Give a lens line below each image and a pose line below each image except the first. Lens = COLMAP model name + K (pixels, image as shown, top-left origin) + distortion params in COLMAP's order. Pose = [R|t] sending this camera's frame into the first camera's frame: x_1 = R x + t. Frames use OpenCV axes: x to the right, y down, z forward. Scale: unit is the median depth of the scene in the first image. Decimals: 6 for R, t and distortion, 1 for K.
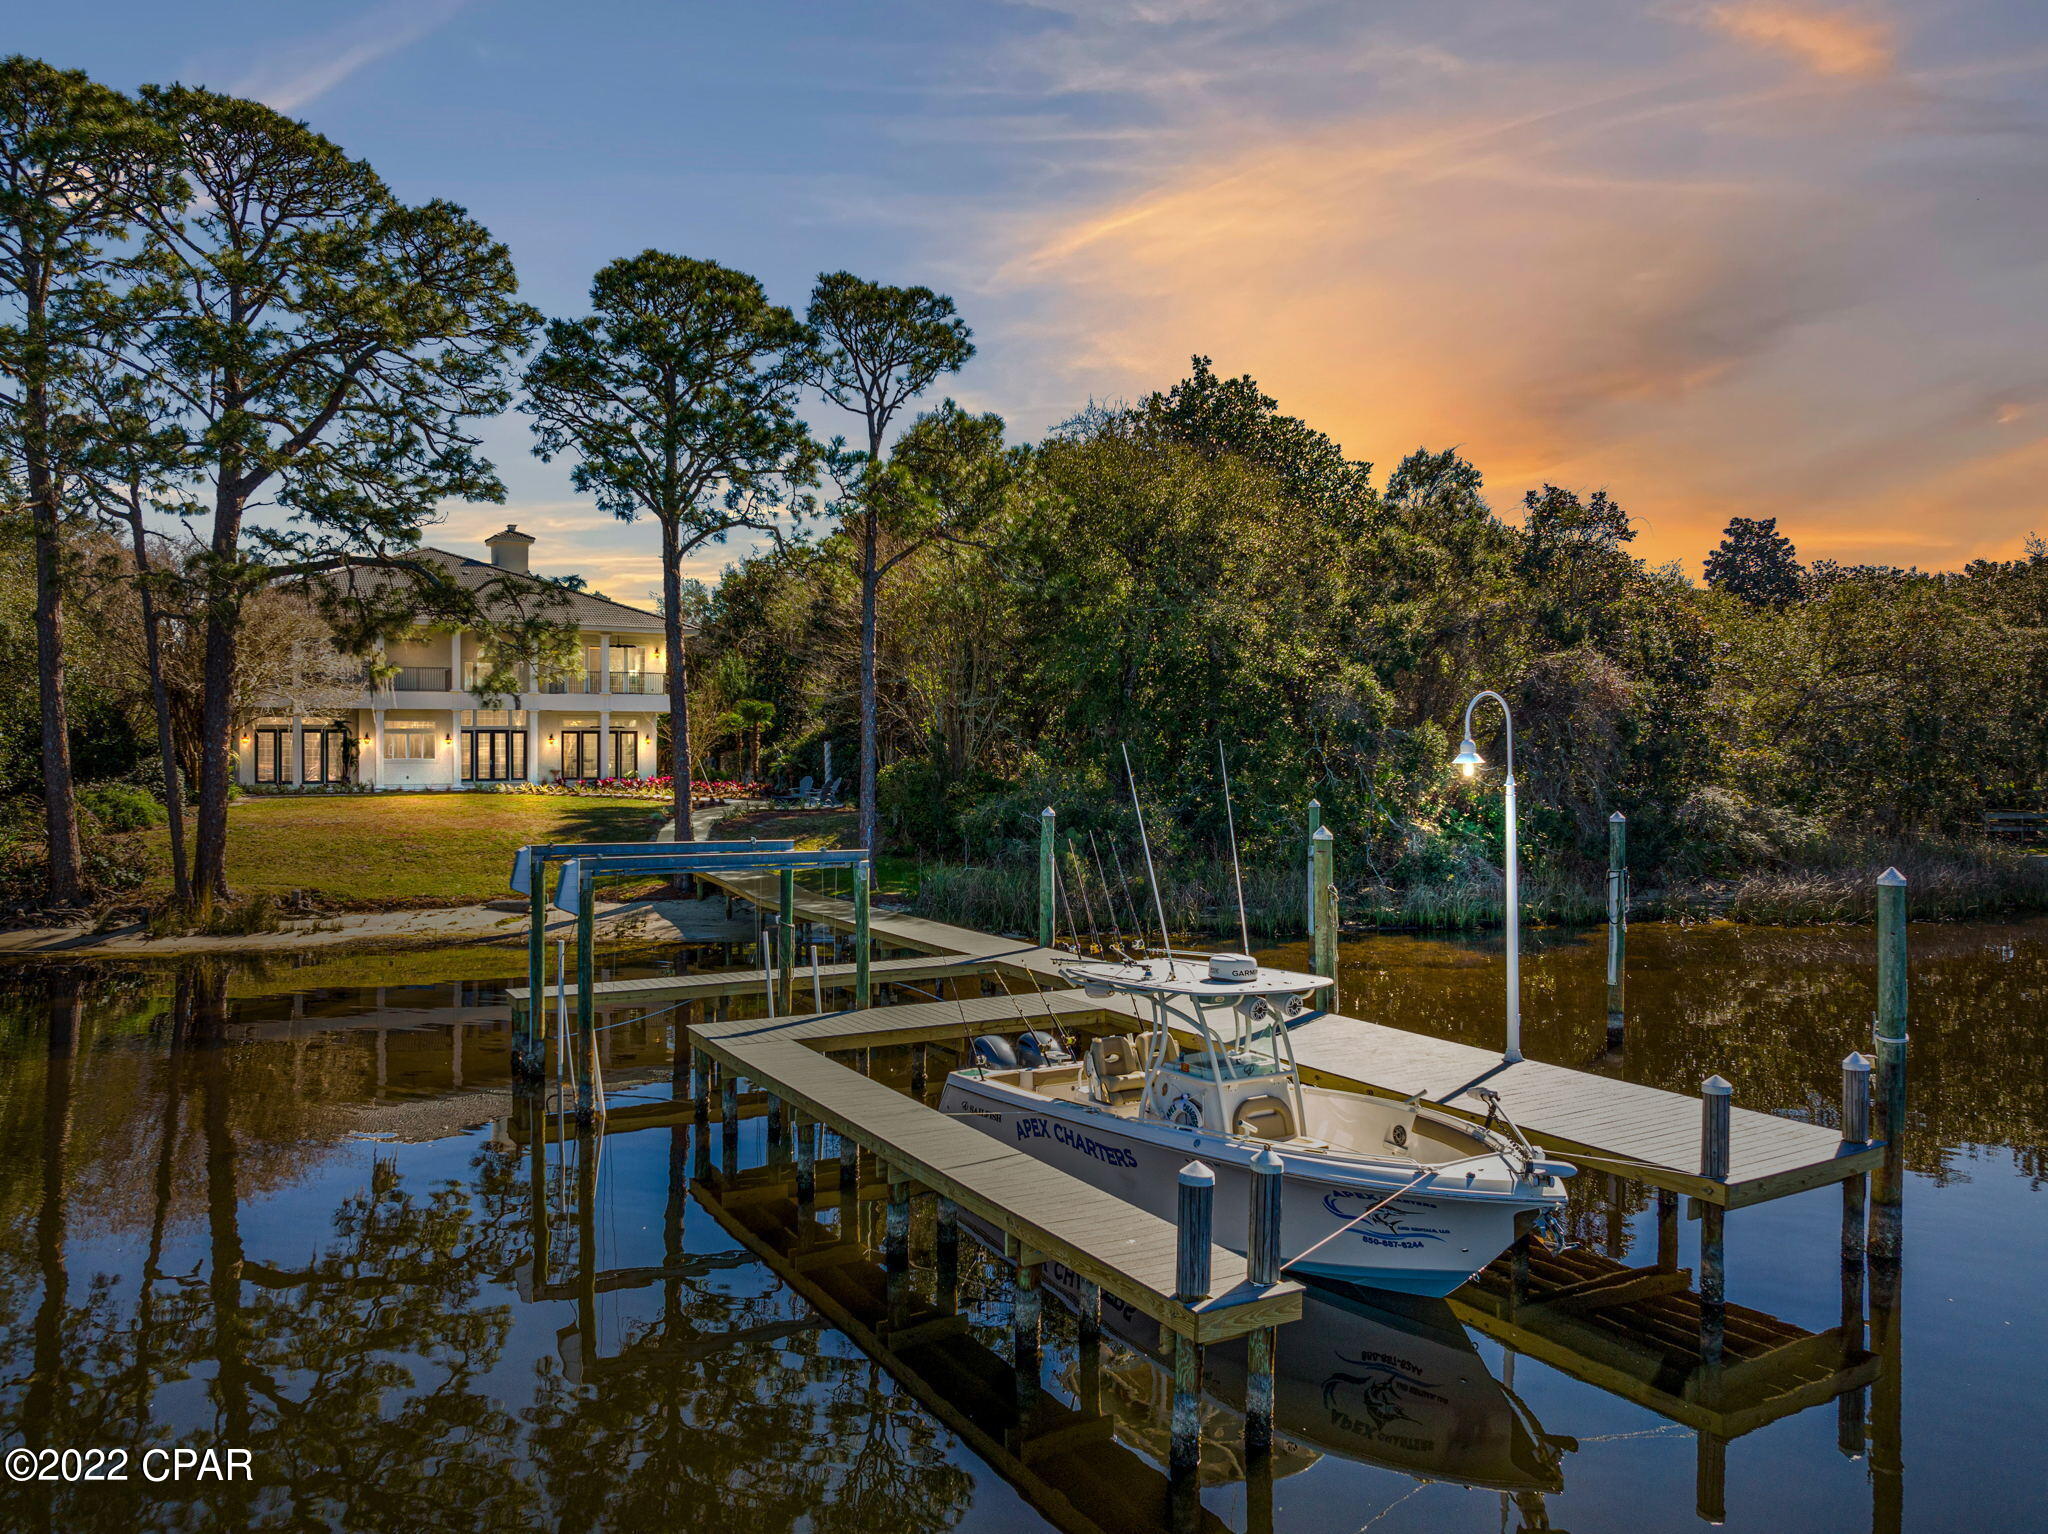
lens RADIAL K [[1431.0, 0, 1023.5], [0, 1431.0, 762.5], [0, 0, 1]] dist [-0.032416, -0.002416]
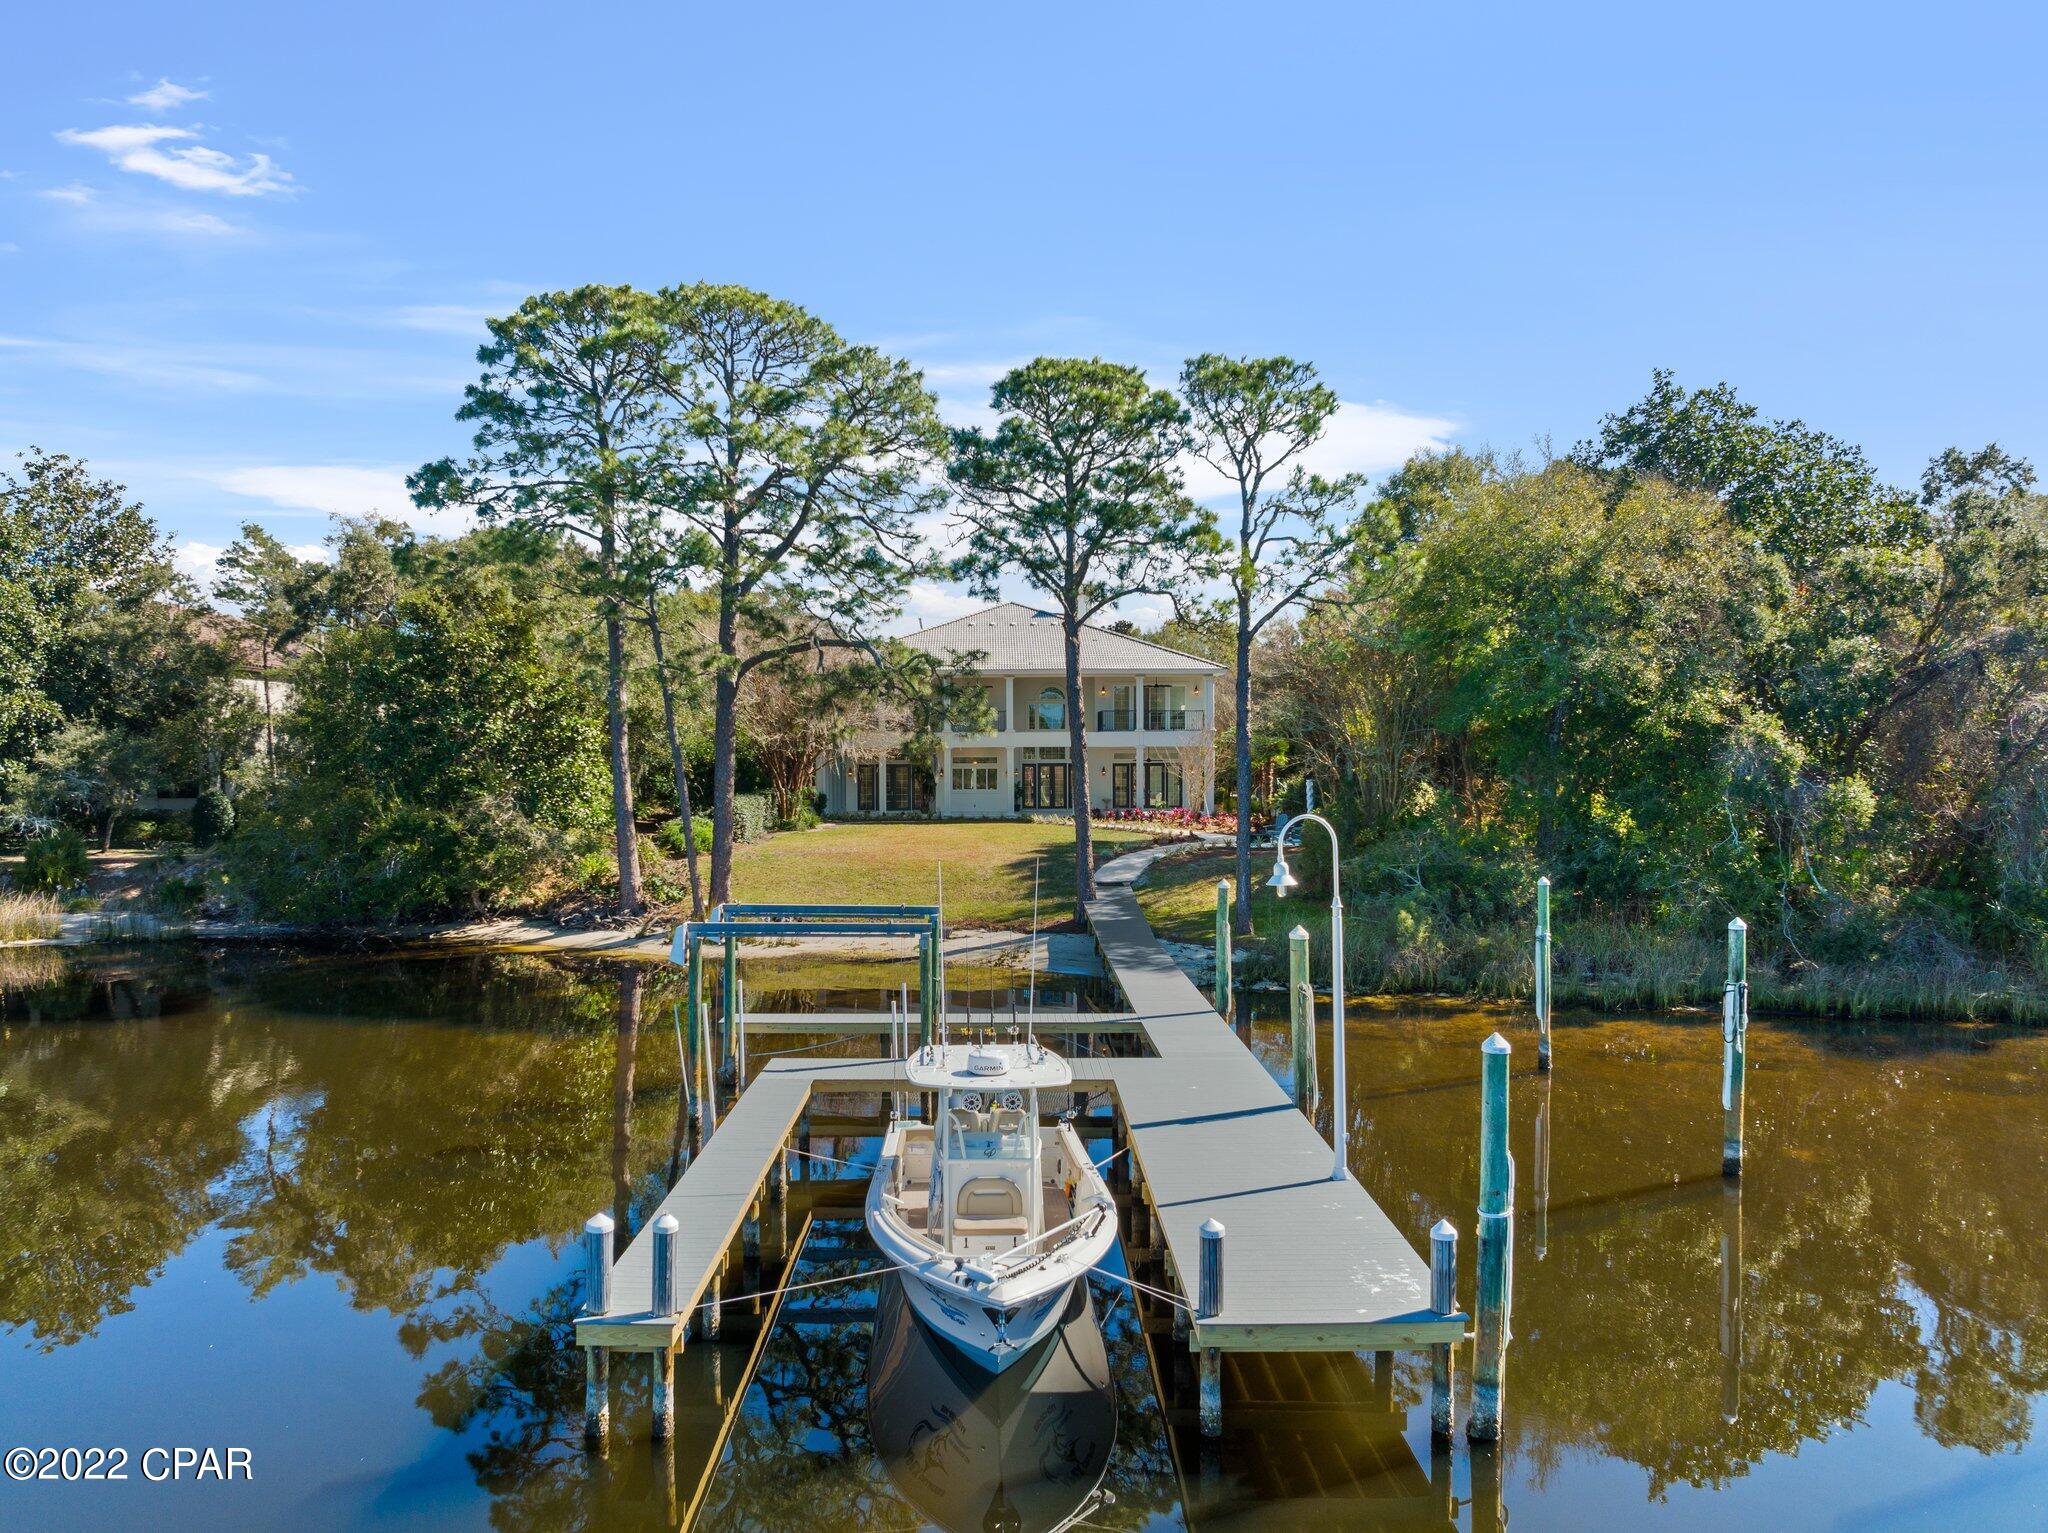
lens RADIAL K [[1440.9, 0, 1024.0], [0, 1440.9, 773.9], [0, 0, 1]] dist [-0.052227, 0.001251]
pose [[0.875933, 0.005552, -0.482401, 0.267875], [-0.003496, 0.999981, 0.005161, -0.034992], [0.482421, -0.002835, 0.875935, -0.002066]]
